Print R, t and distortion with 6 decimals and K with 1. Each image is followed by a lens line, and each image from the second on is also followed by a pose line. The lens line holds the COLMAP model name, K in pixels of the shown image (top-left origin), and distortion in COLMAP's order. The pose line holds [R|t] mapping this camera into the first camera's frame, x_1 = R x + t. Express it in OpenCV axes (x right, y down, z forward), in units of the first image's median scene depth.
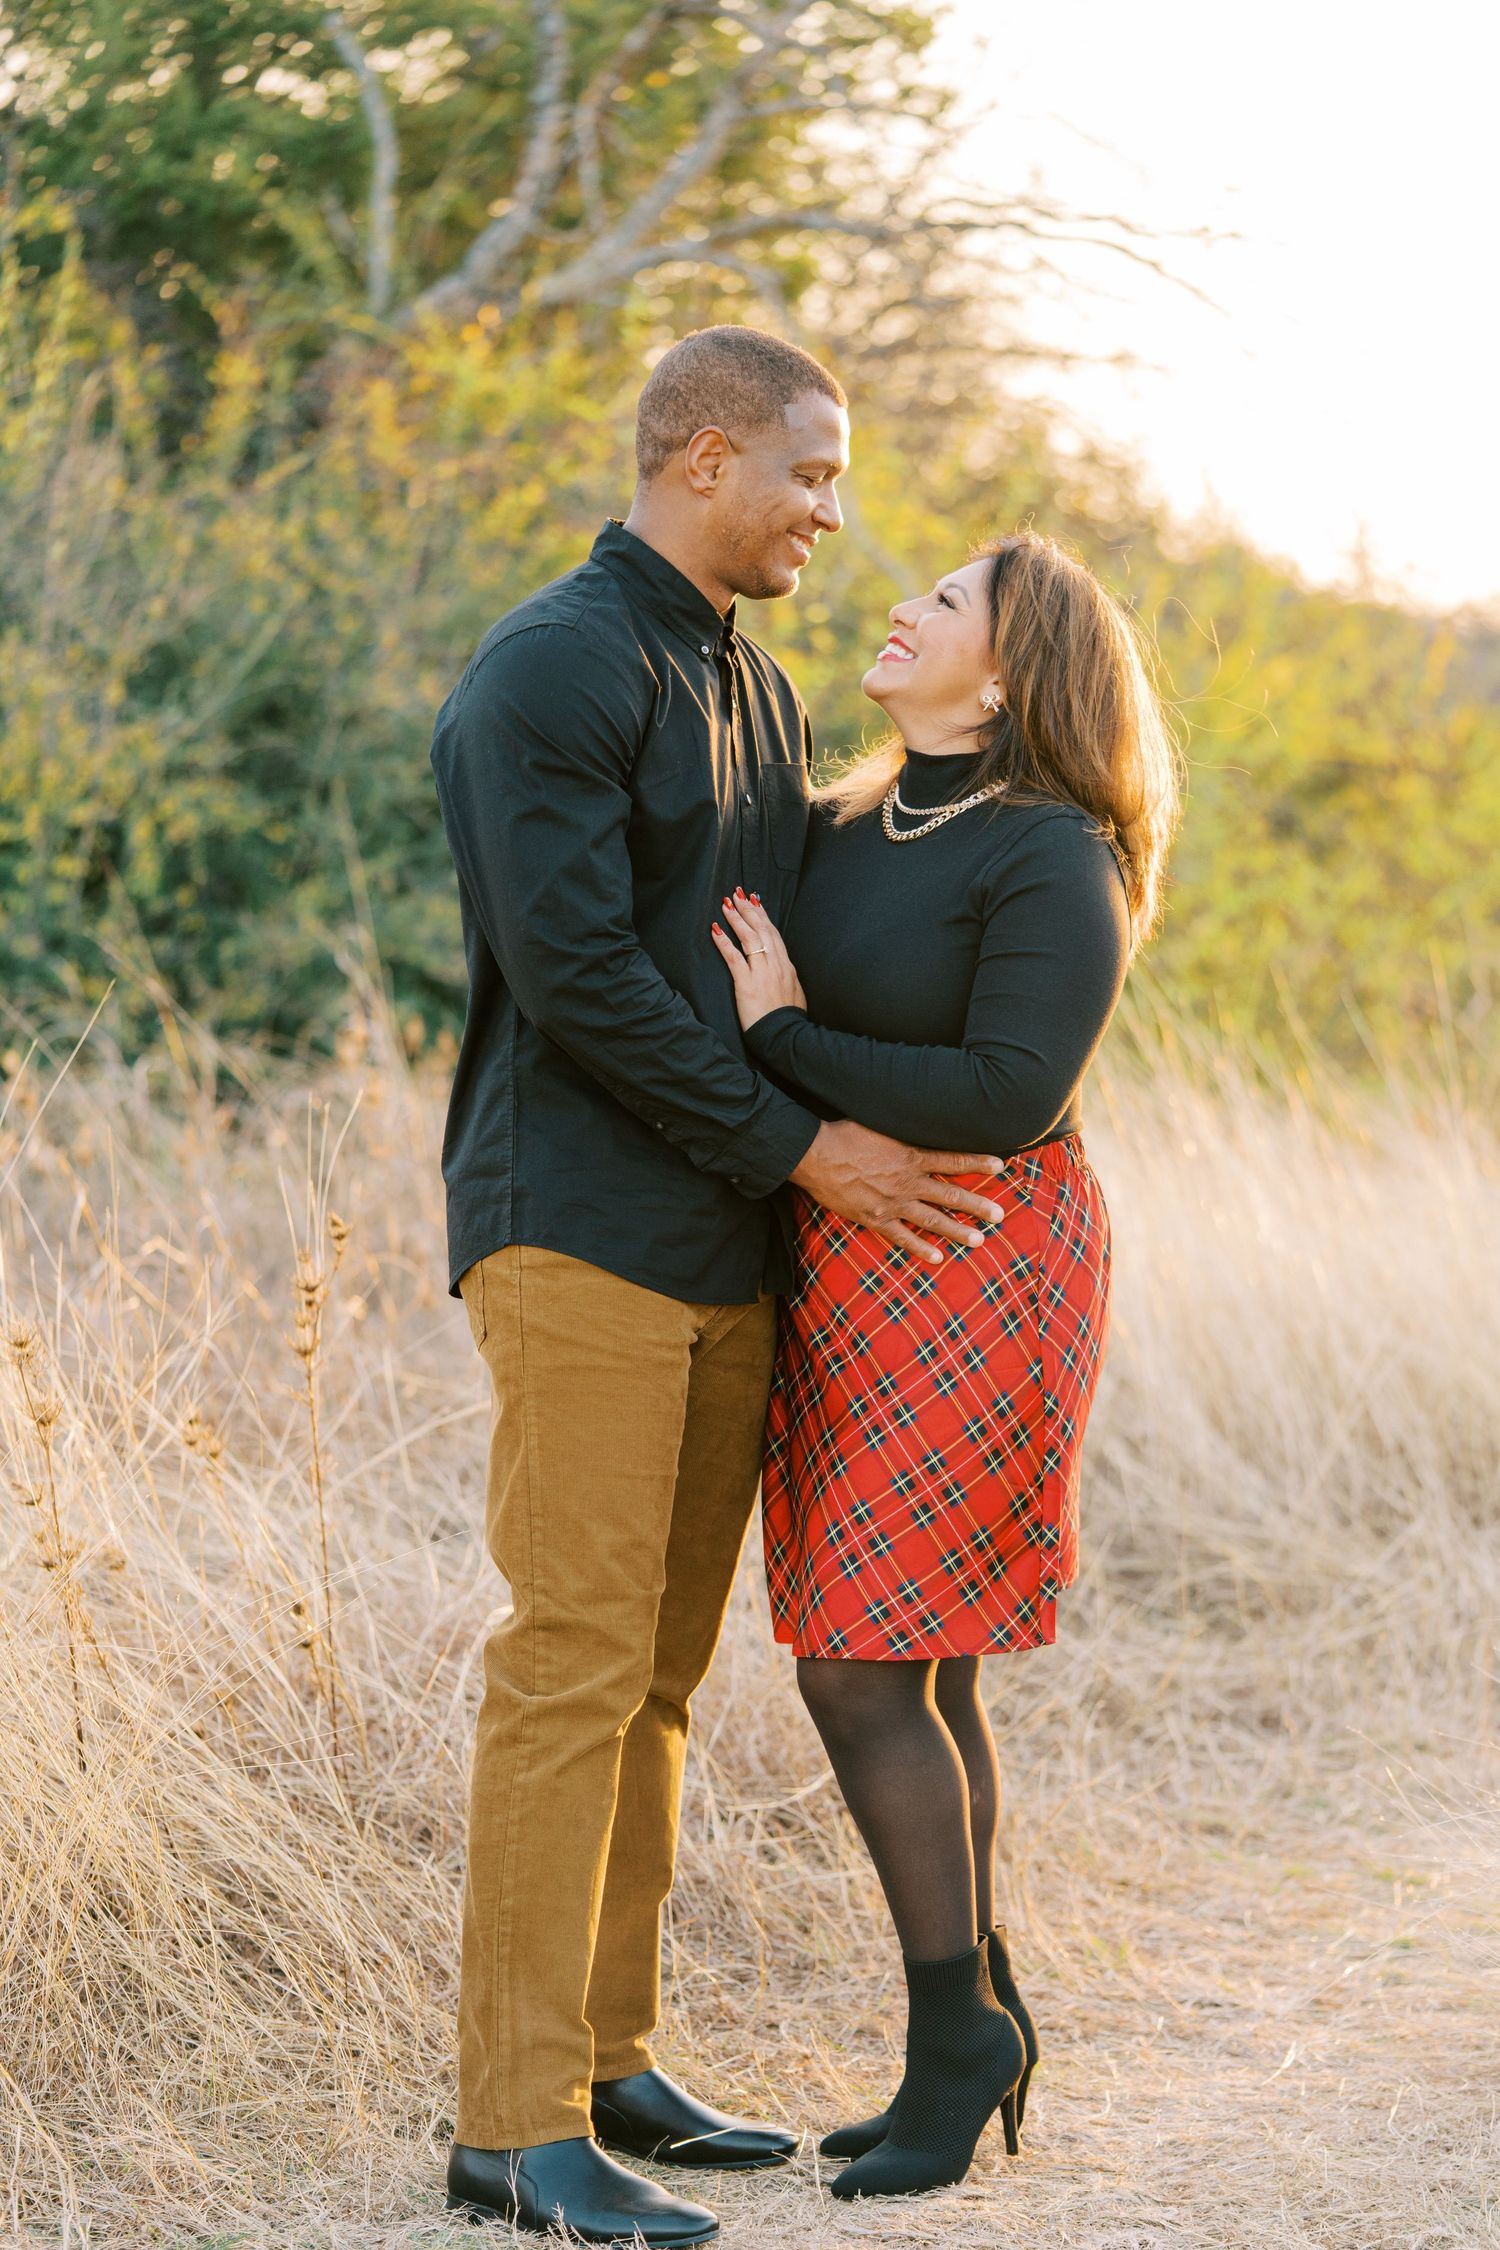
lens RADIAL K [[5687.0, 0, 742.0], [0, 5687.0, 1126.0], [0, 0, 1]] dist [-0.027756, 0.415085]
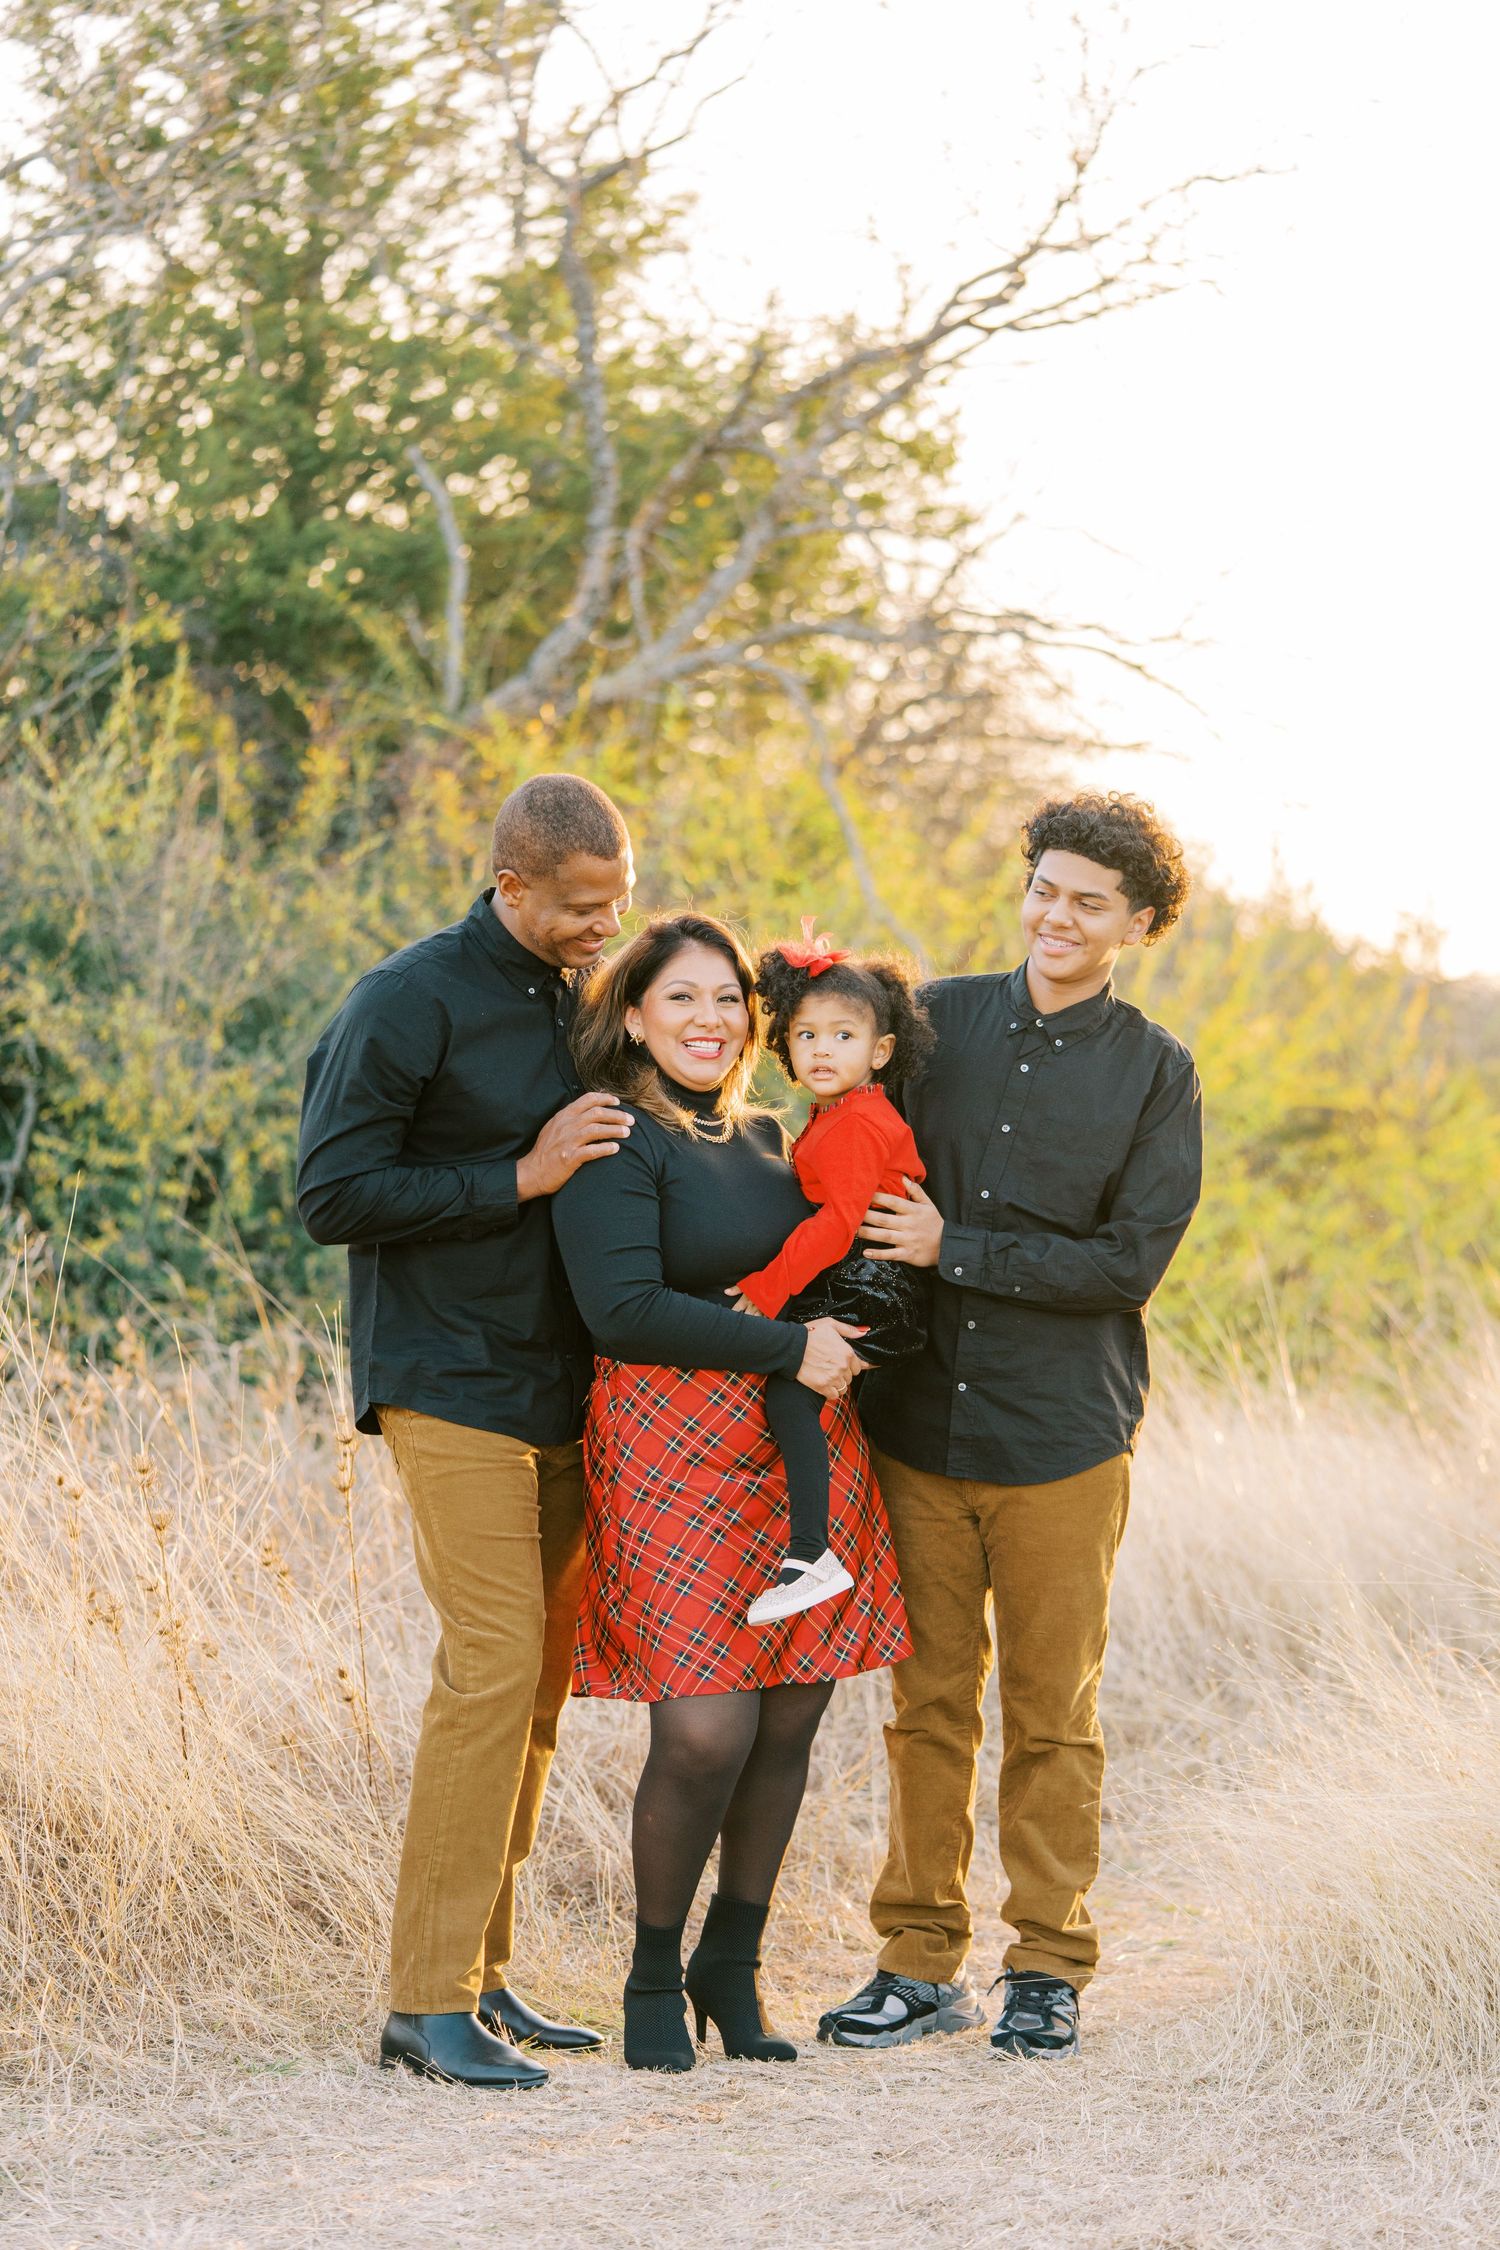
lens RADIAL K [[5687.0, 0, 742.0], [0, 5687.0, 1126.0], [0, 0, 1]] dist [-0.027756, 0.415085]
pose [[0.999853, 0.000725, -0.017129, 0.014082], [-0.001849, 0.997836, -0.065726, 0.014425], [0.017045, 0.065748, 0.997691, -0.128513]]
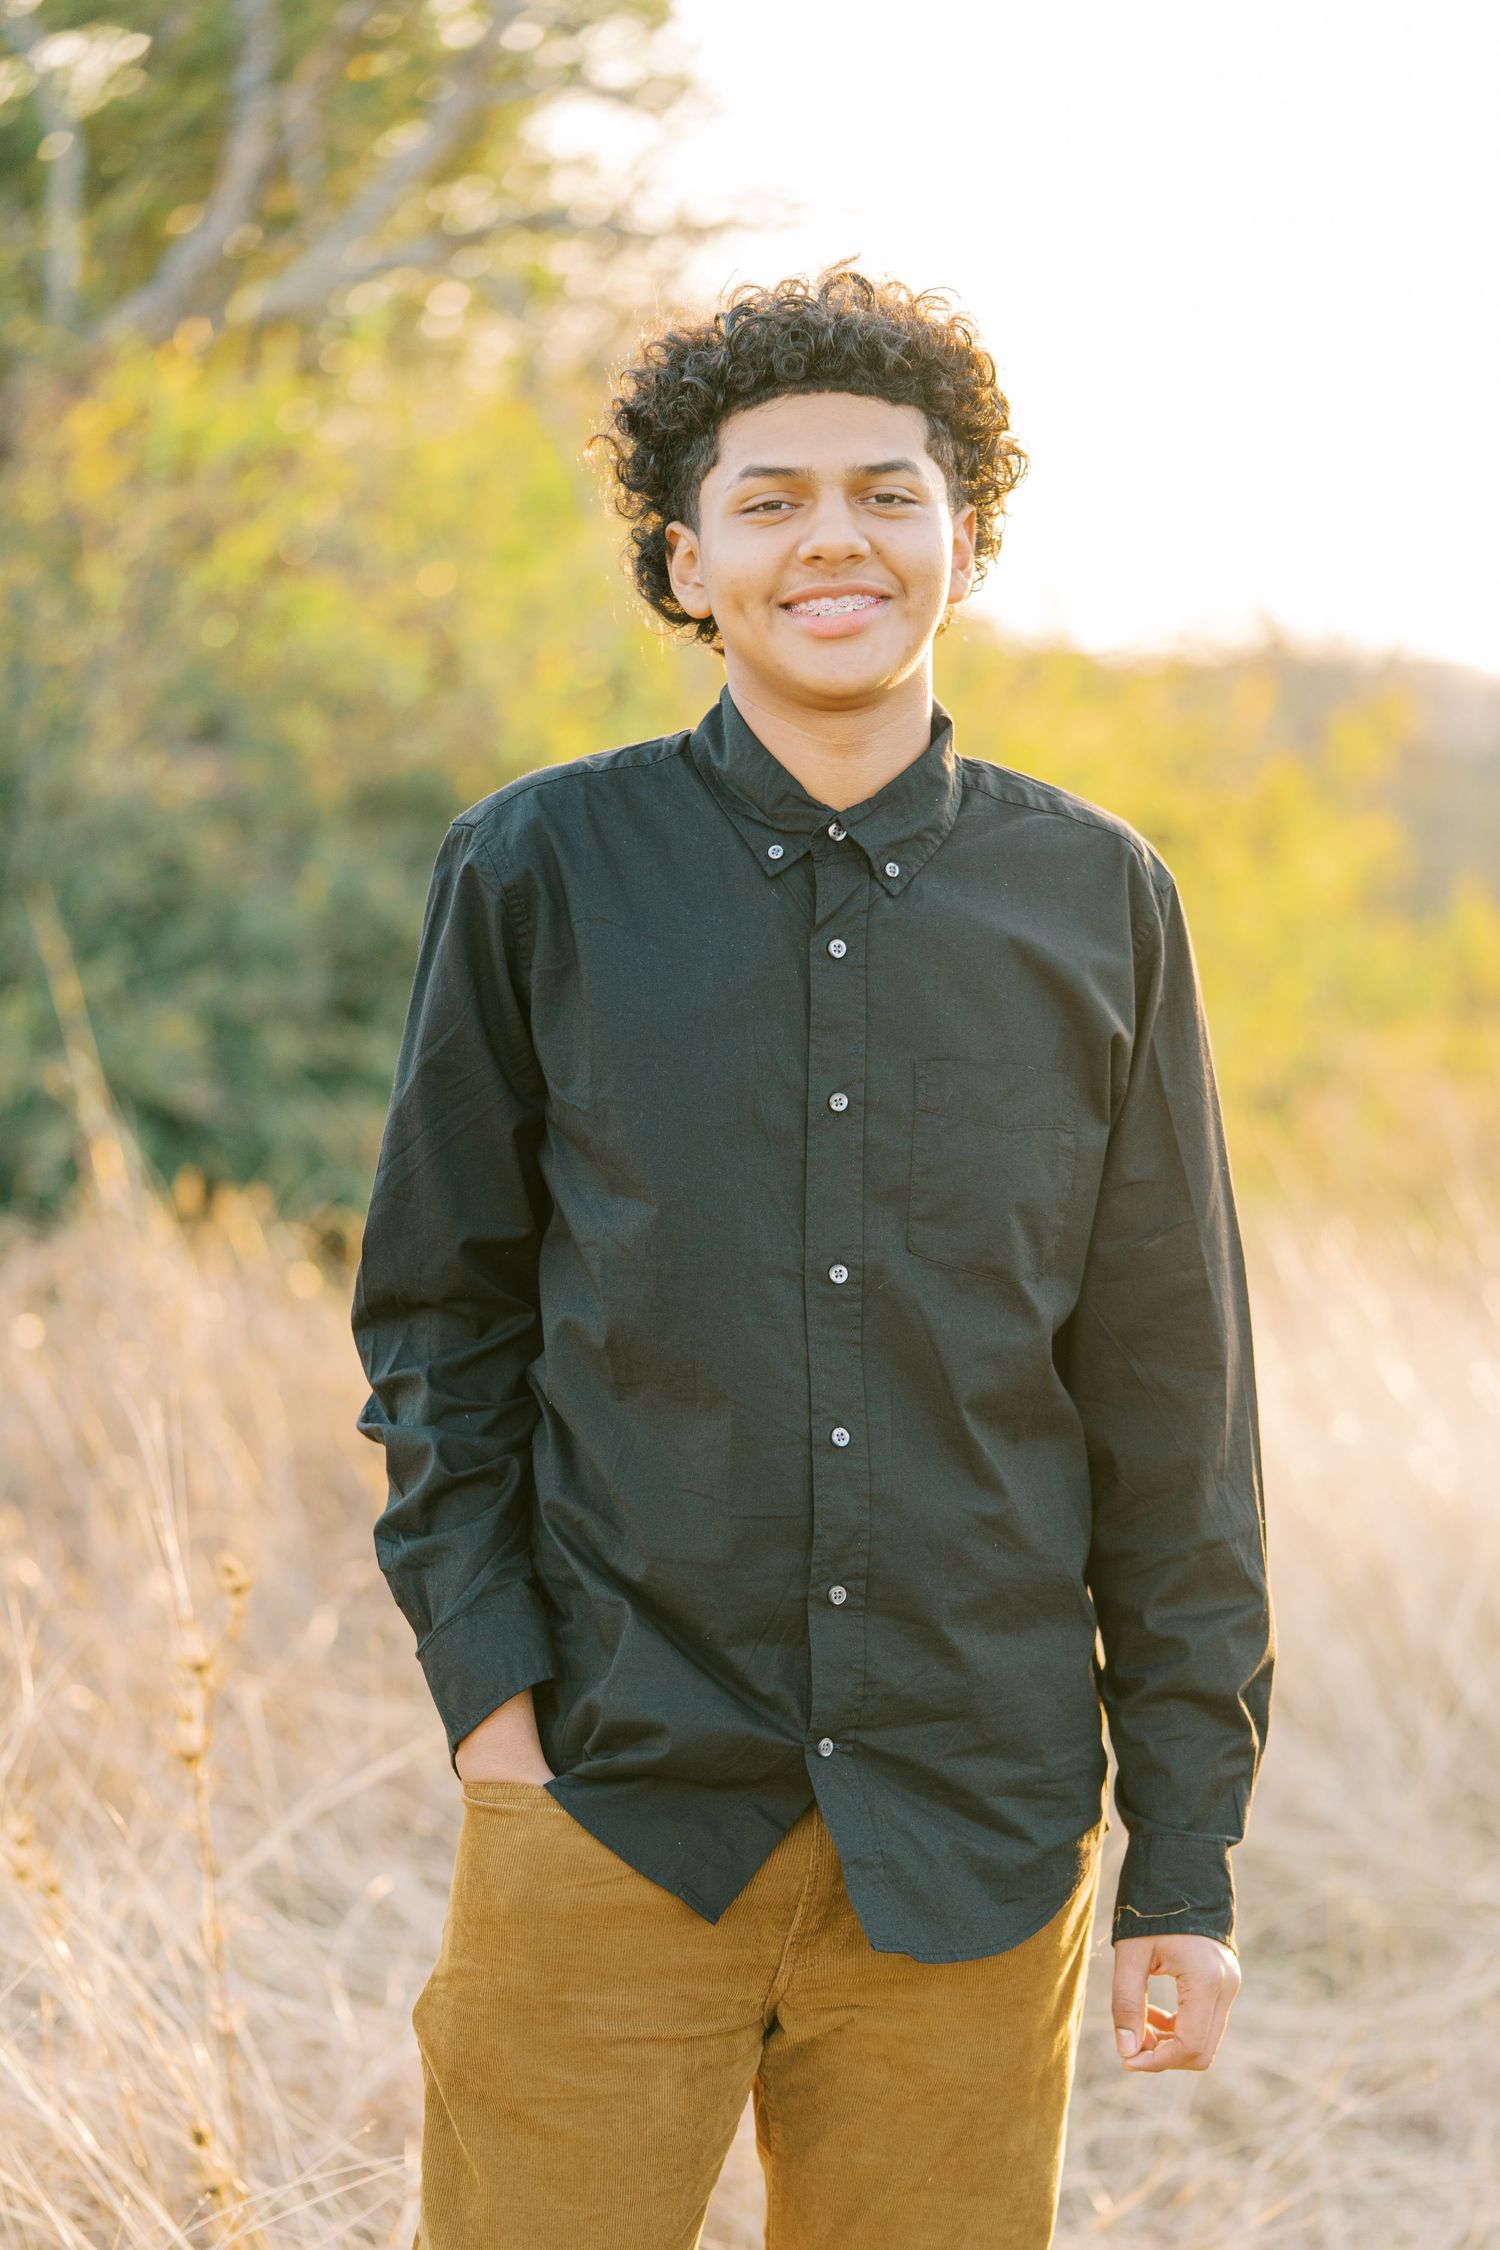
lens RADIAL K [[6033.5, 0, 763.9], [0, 6033.5, 1128.7], [0, 0, 1]] dist [0.037121, -0.128627]
pose [[0.997986, -0.026075, 0.057824, -0.014502], [0.026800, 0.999571, -0.011800, -0.008135], [-0.057491, 0.013326, 0.998257, 0.077978]]
